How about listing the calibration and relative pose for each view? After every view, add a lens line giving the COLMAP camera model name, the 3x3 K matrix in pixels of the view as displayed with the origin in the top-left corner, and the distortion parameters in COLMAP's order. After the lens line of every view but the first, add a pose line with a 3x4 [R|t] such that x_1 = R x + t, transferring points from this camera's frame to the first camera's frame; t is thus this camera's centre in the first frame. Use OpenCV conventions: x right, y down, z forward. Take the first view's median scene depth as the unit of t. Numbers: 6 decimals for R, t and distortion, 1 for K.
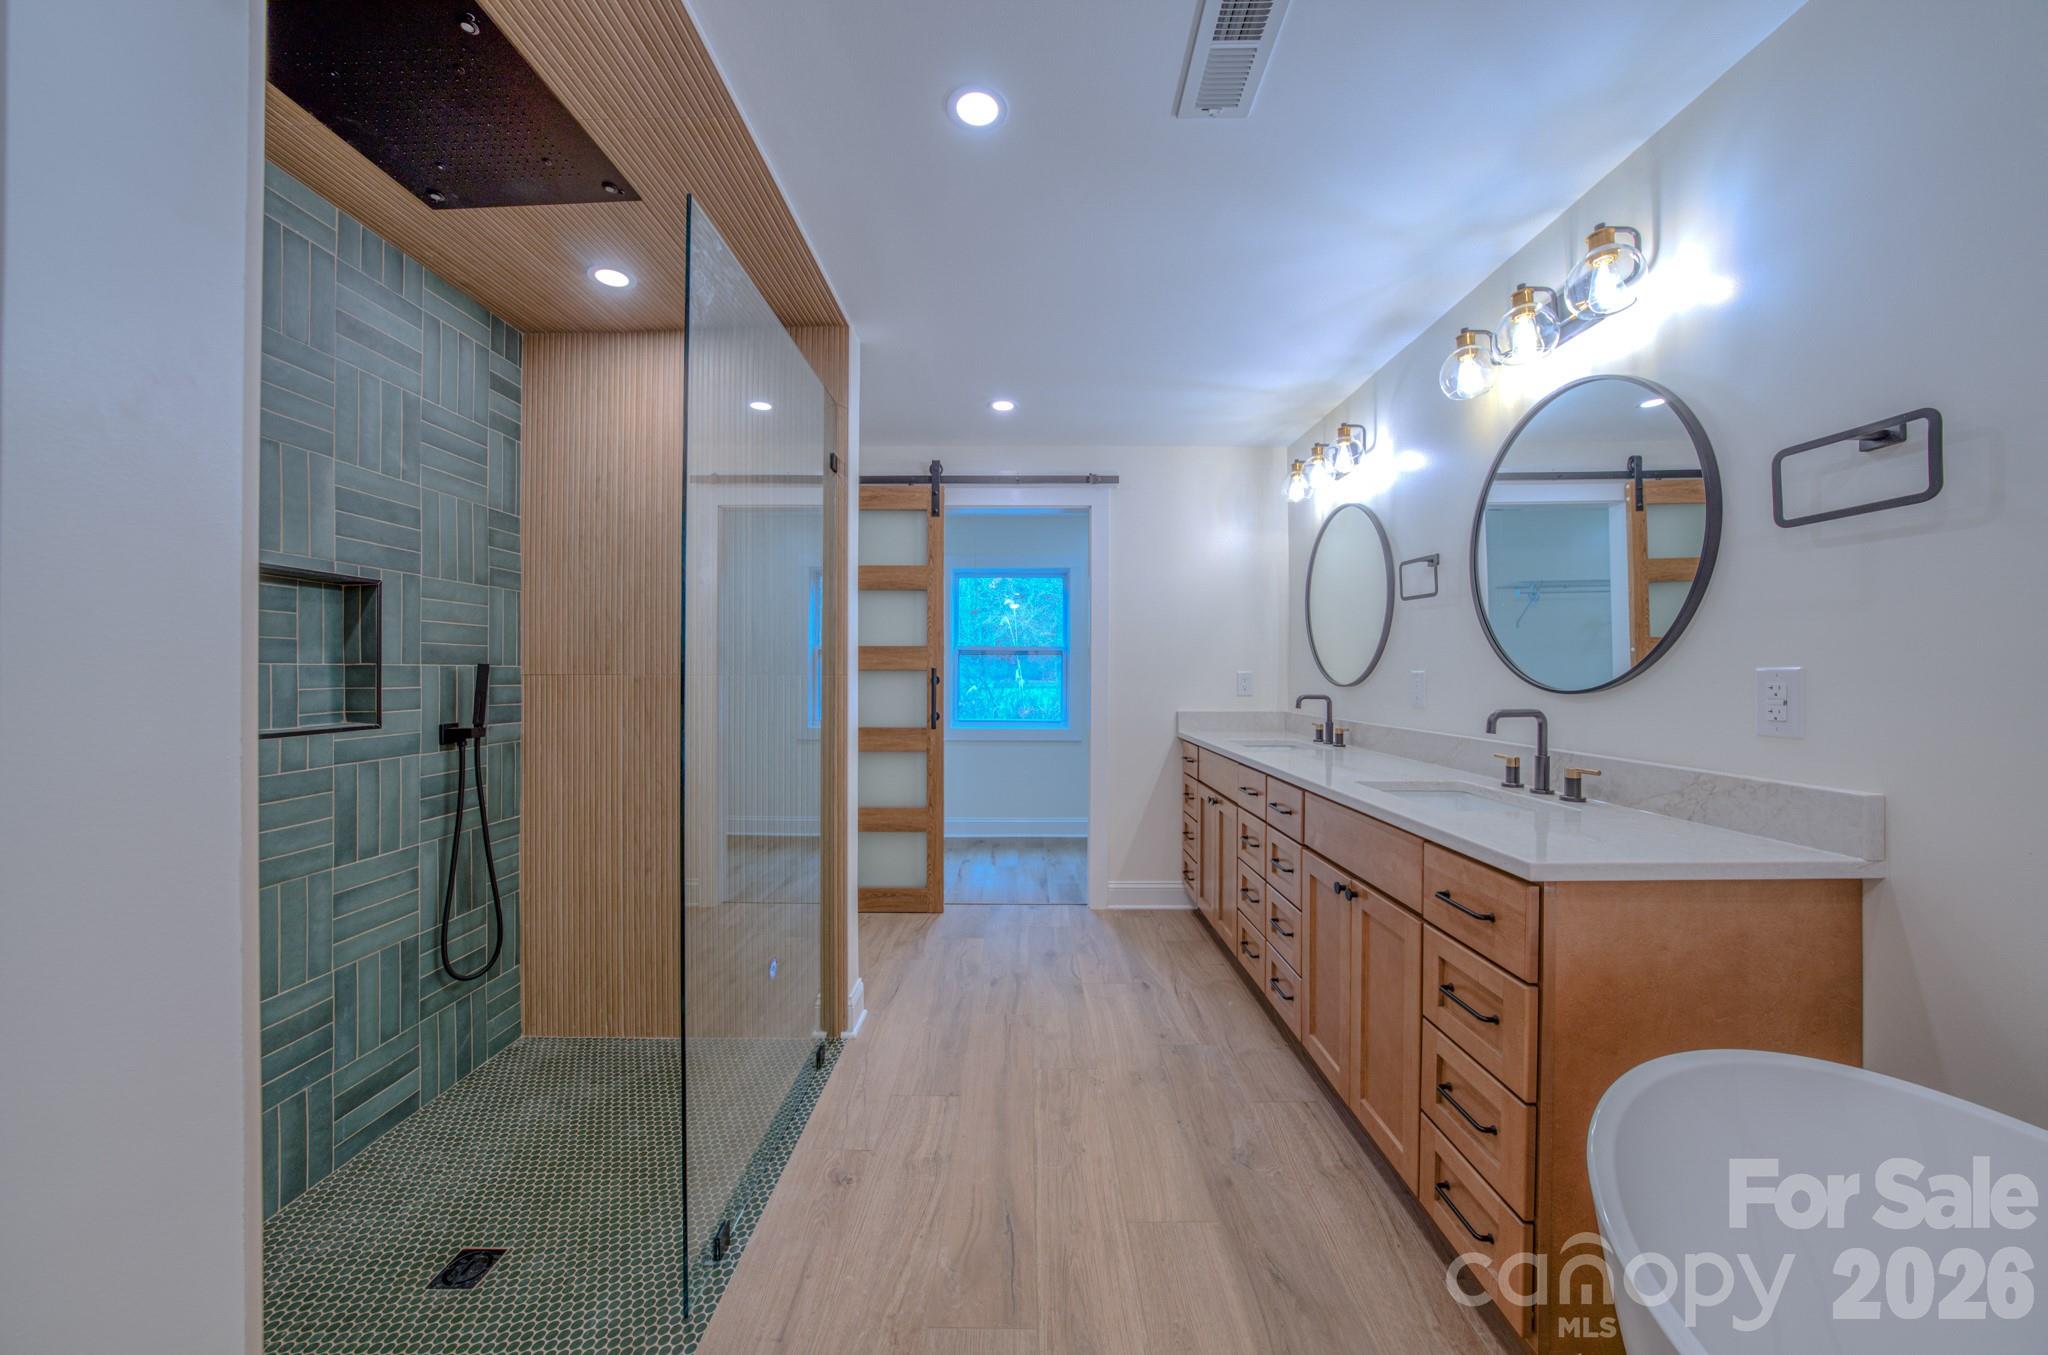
lens RADIAL K [[717.4, 0, 1022.7], [0, 717.4, 675.4], [0, 0, 1]] dist [-0.002132, 0.000161]
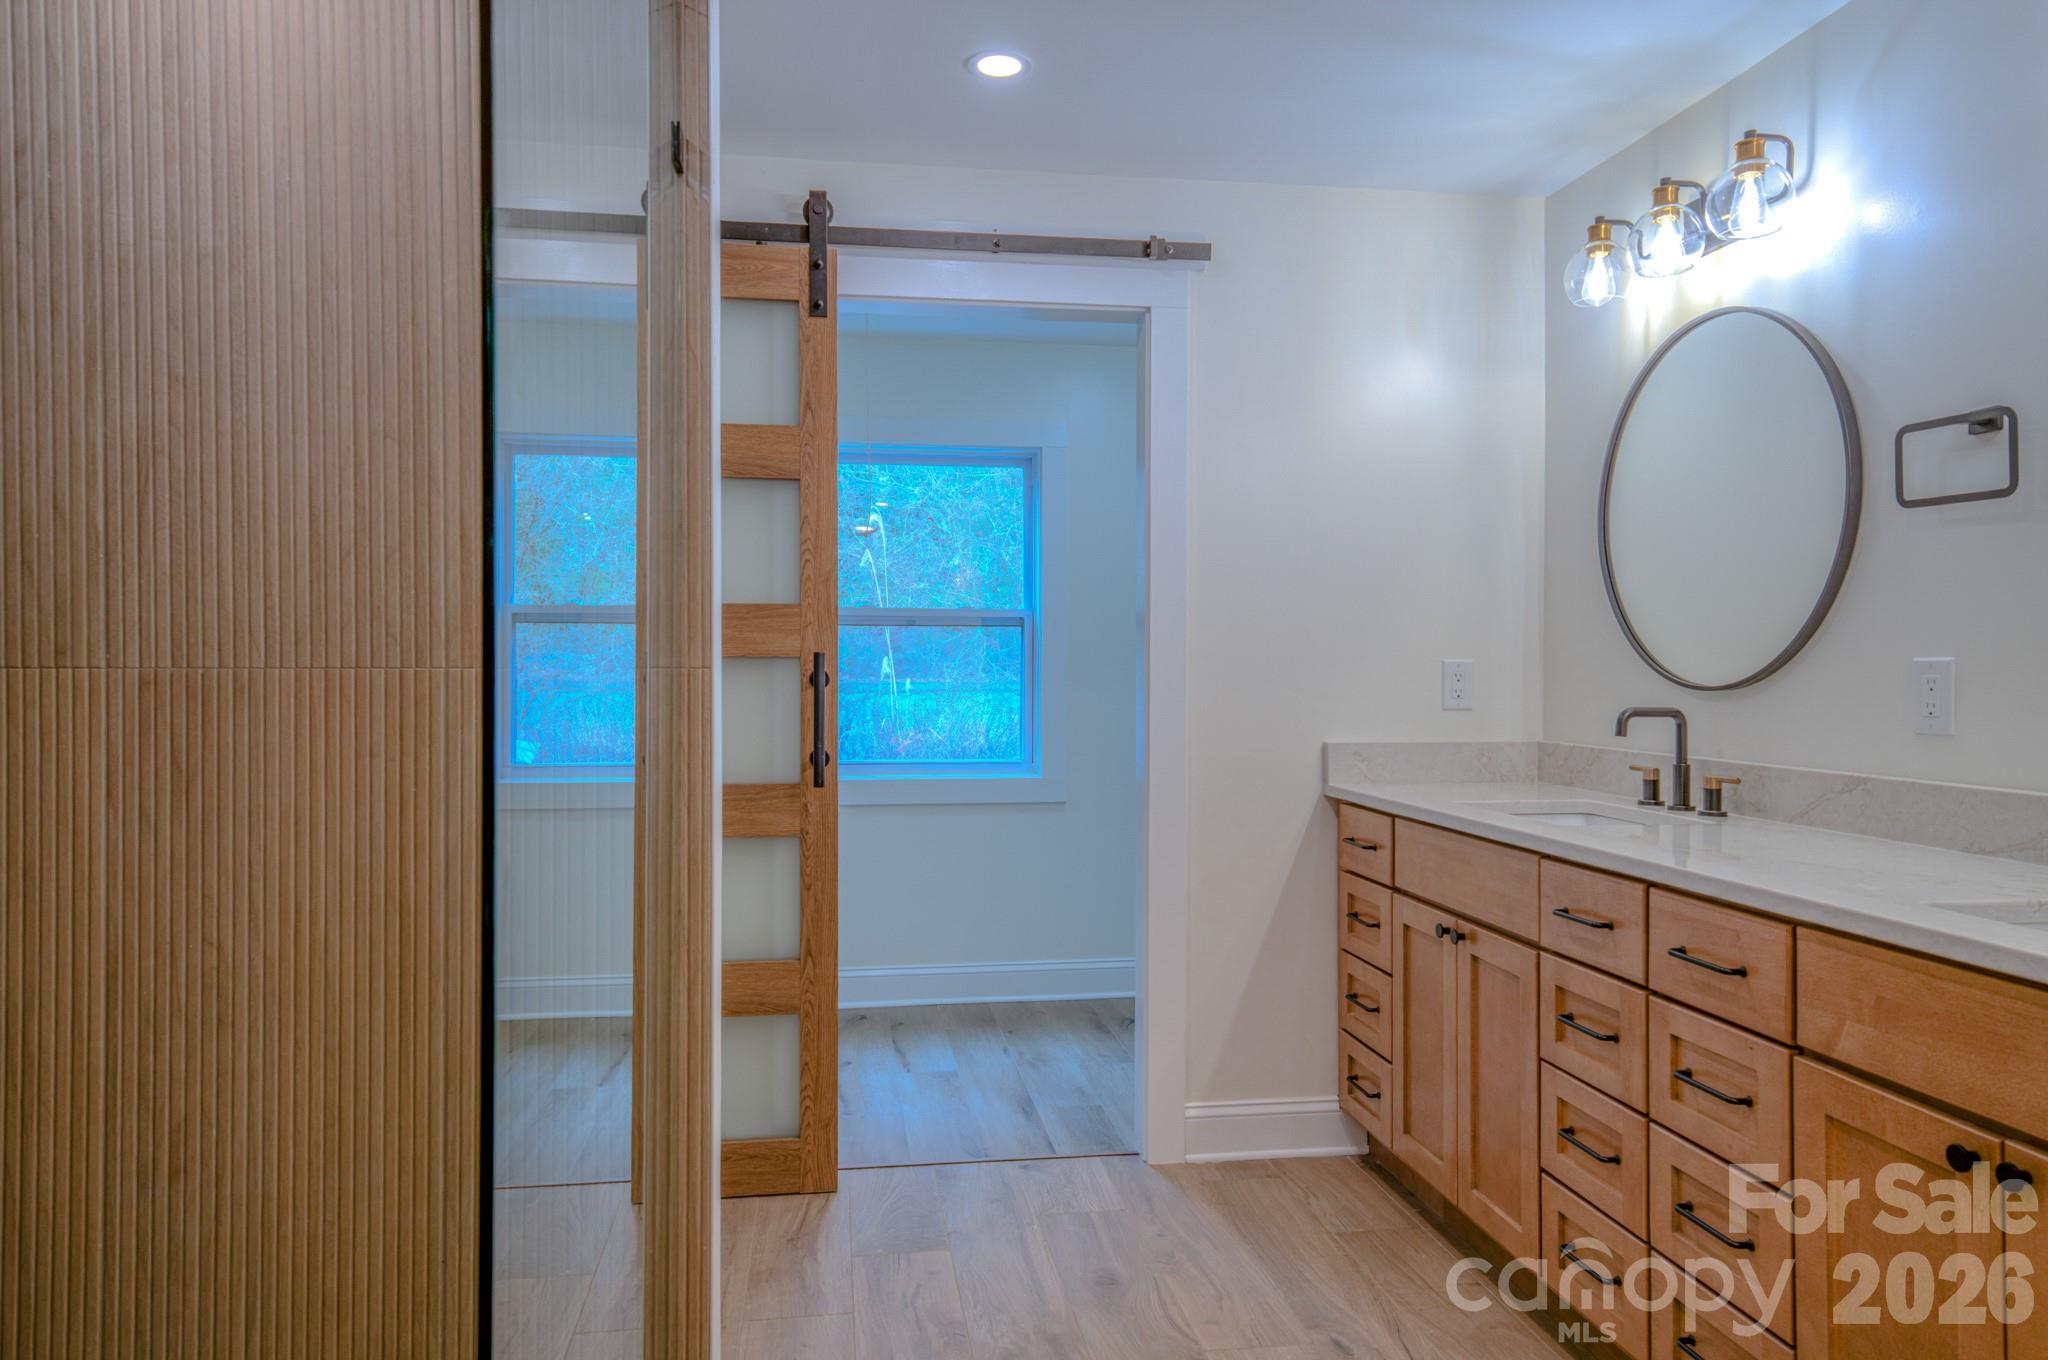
lens RADIAL K [[1359.2, 0, 1022.9], [0, 1359.2, 679.4], [0, 0, 1]] dist [0.051687, 0.001056]
pose [[0.988900, -0.002301, 0.148567, -0.123025], [0.001121, 0.999967, 0.008025, 0.000143], [-0.148580, -0.007769, 0.988870, 0.128594]]
